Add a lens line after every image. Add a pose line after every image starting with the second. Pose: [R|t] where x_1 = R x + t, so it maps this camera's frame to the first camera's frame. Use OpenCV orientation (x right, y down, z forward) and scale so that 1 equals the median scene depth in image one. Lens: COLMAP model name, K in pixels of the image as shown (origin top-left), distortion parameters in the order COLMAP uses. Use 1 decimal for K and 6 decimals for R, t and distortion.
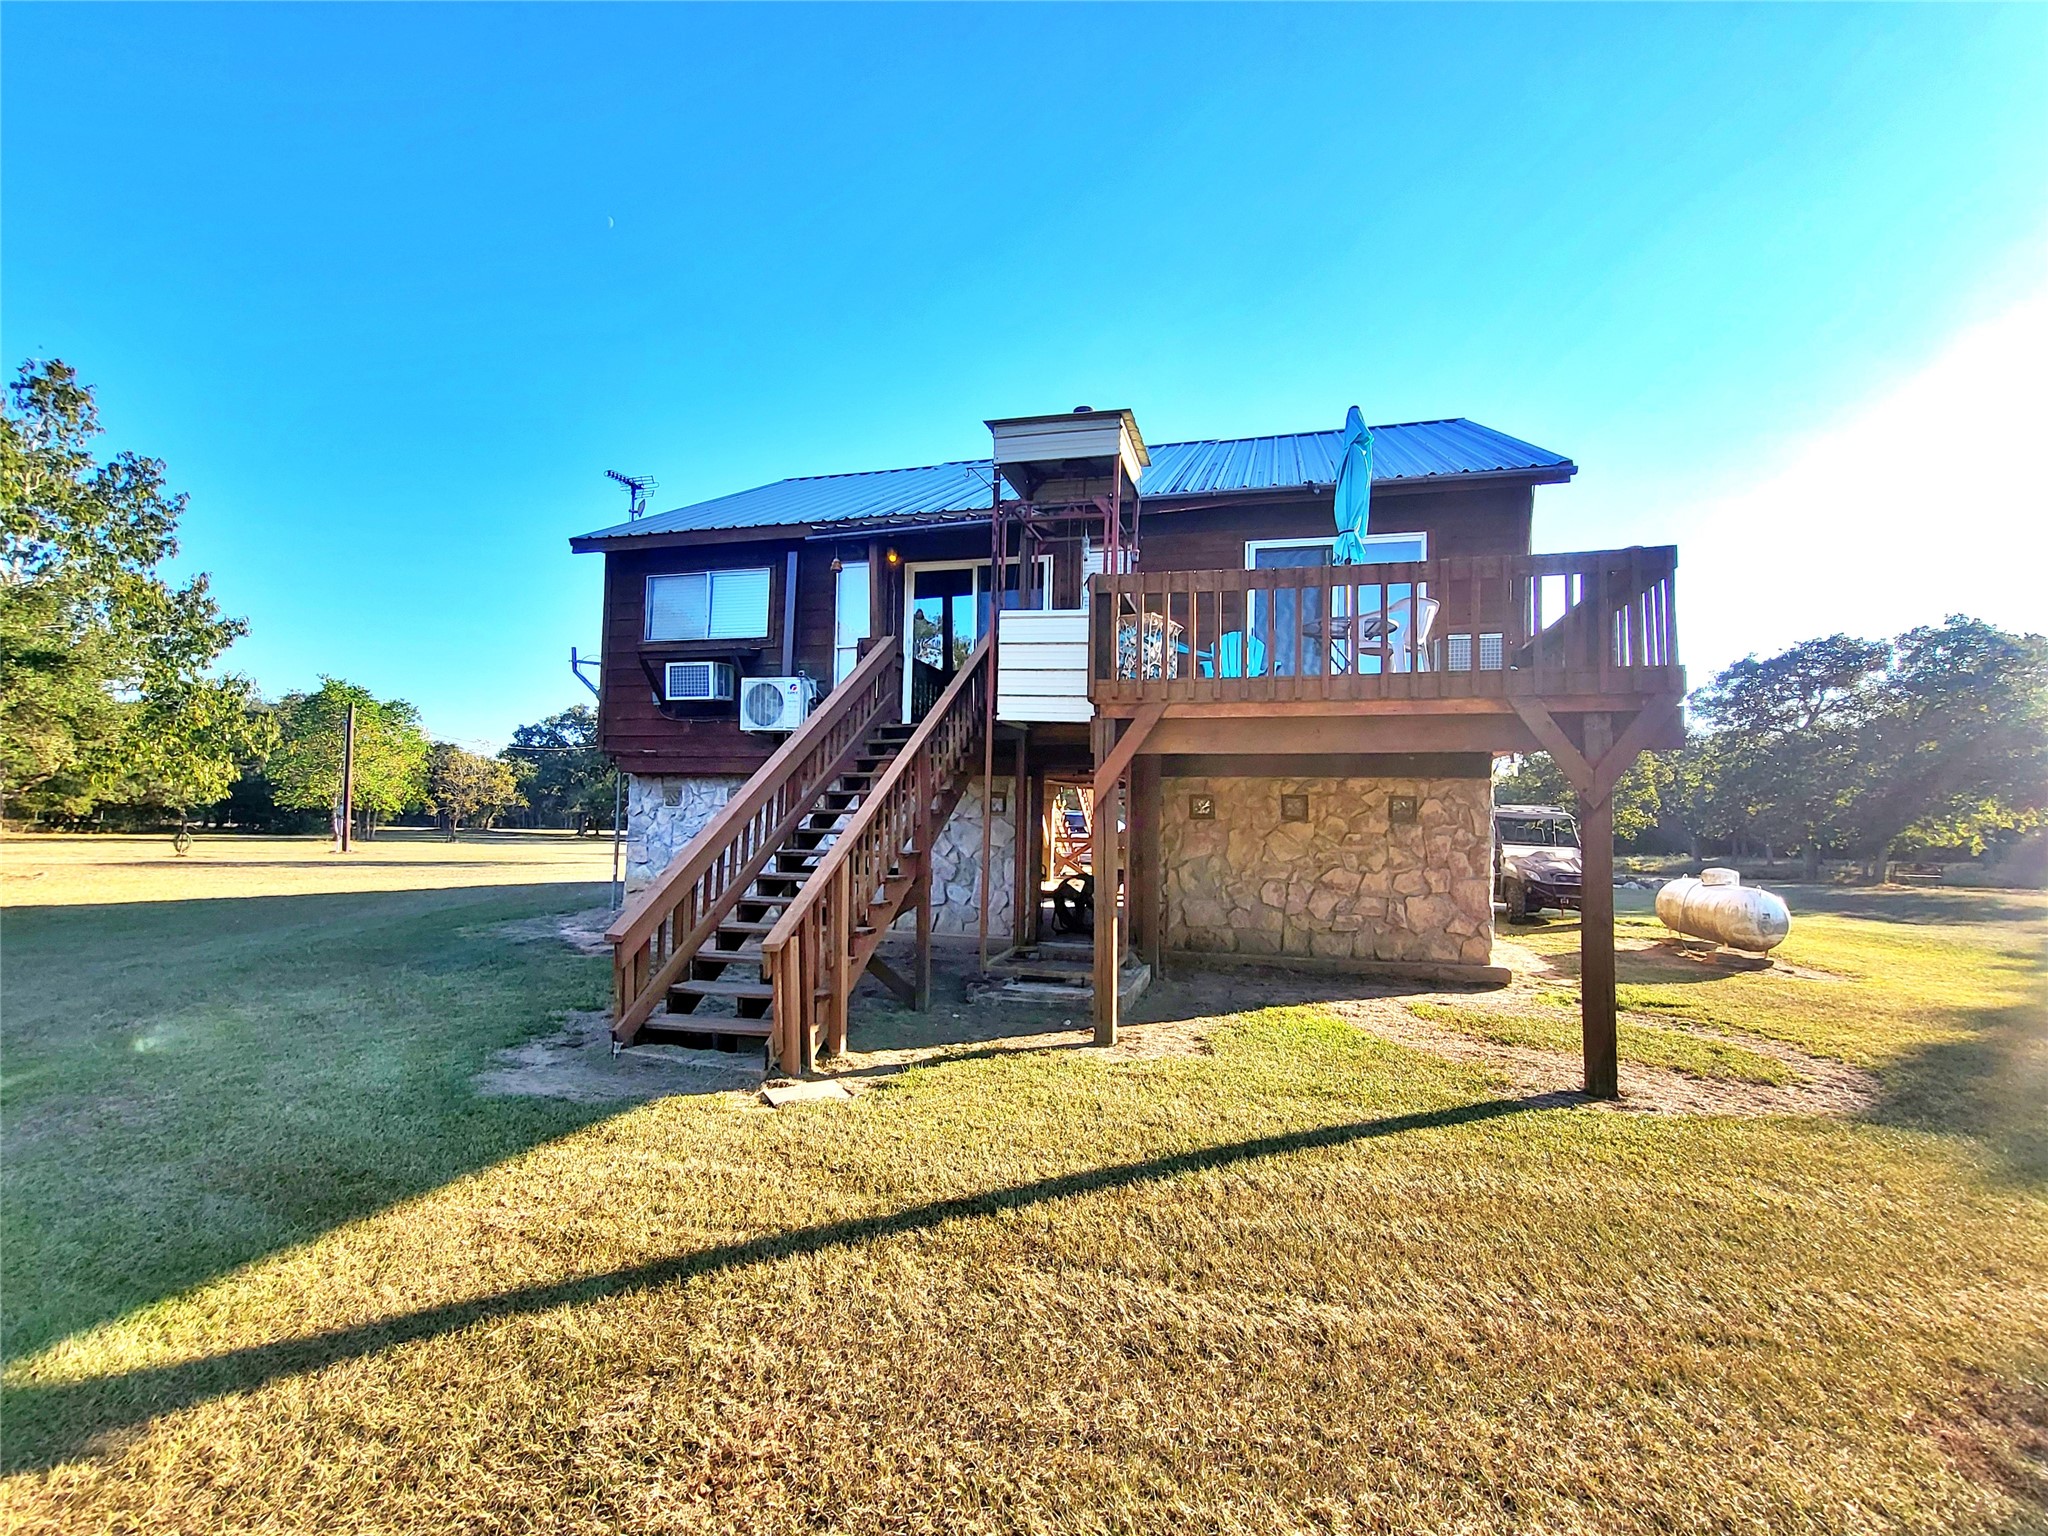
lens RADIAL K [[923.6, 0, 1024.0], [0, 923.6, 768.0], [0, 0, 1]] dist [0.001234, 0.000818]
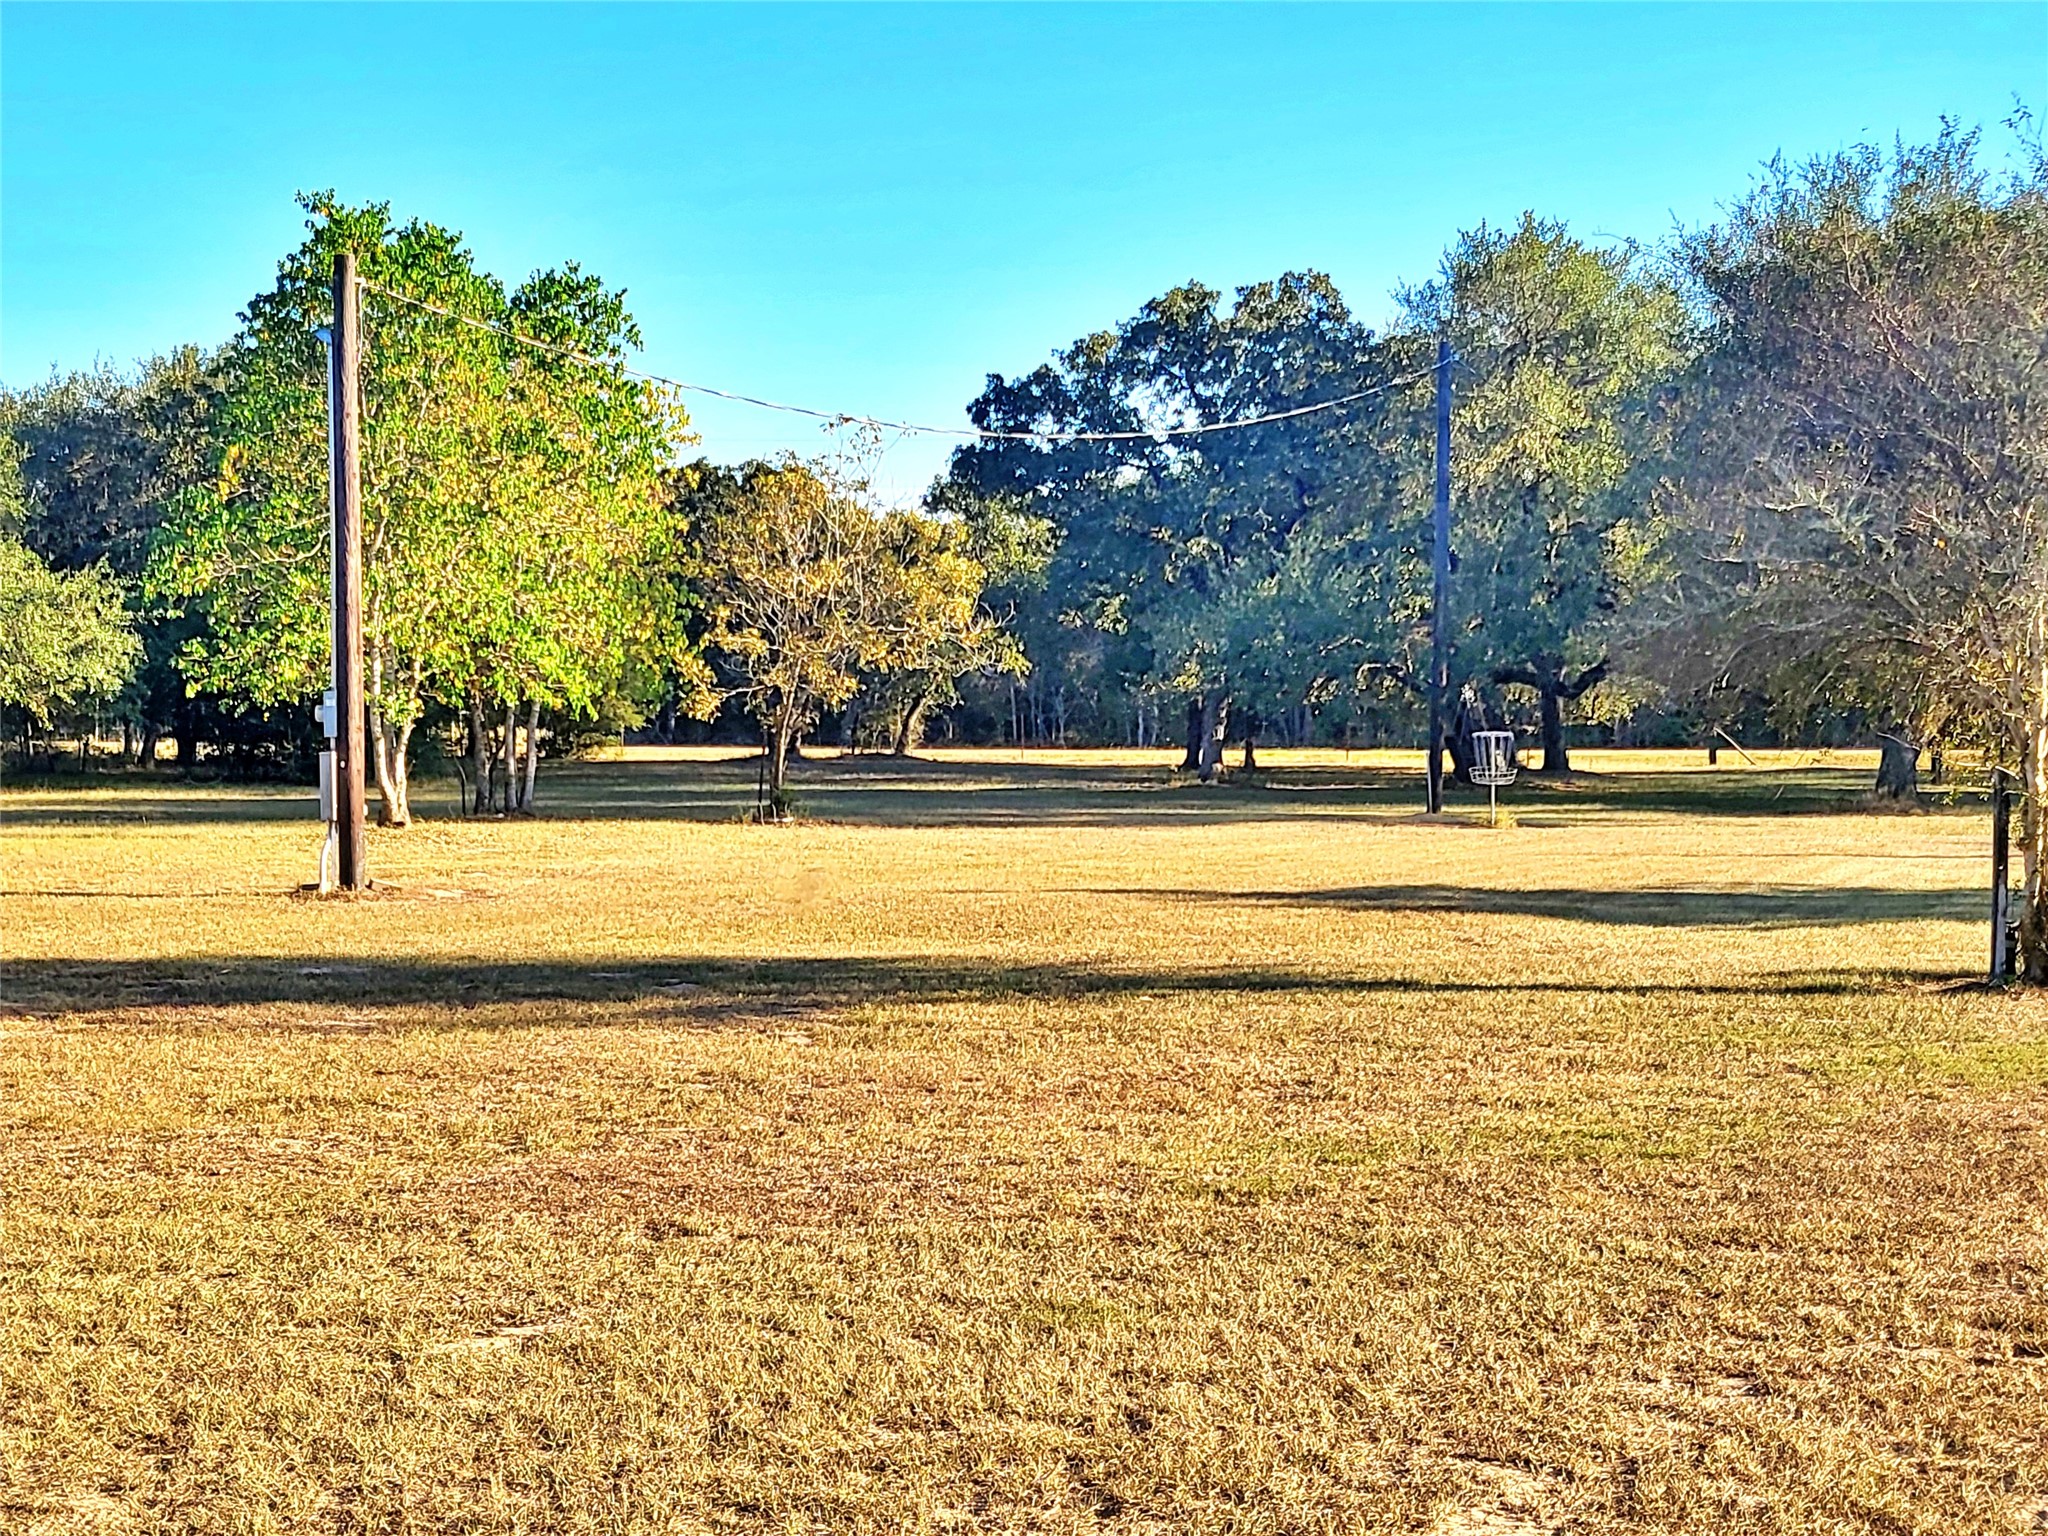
lens RADIAL K [[1558.8, 0, 1024.0], [0, 1558.8, 768.0], [0, 0, 1]] dist [-0.001869, -0.000741]
pose [[0.875084, 0.012855, -0.483800, -0.330111], [0.043748, 0.993454, 0.105527, 0.021470], [0.481990, -0.113510, 0.868793, 0.625629]]
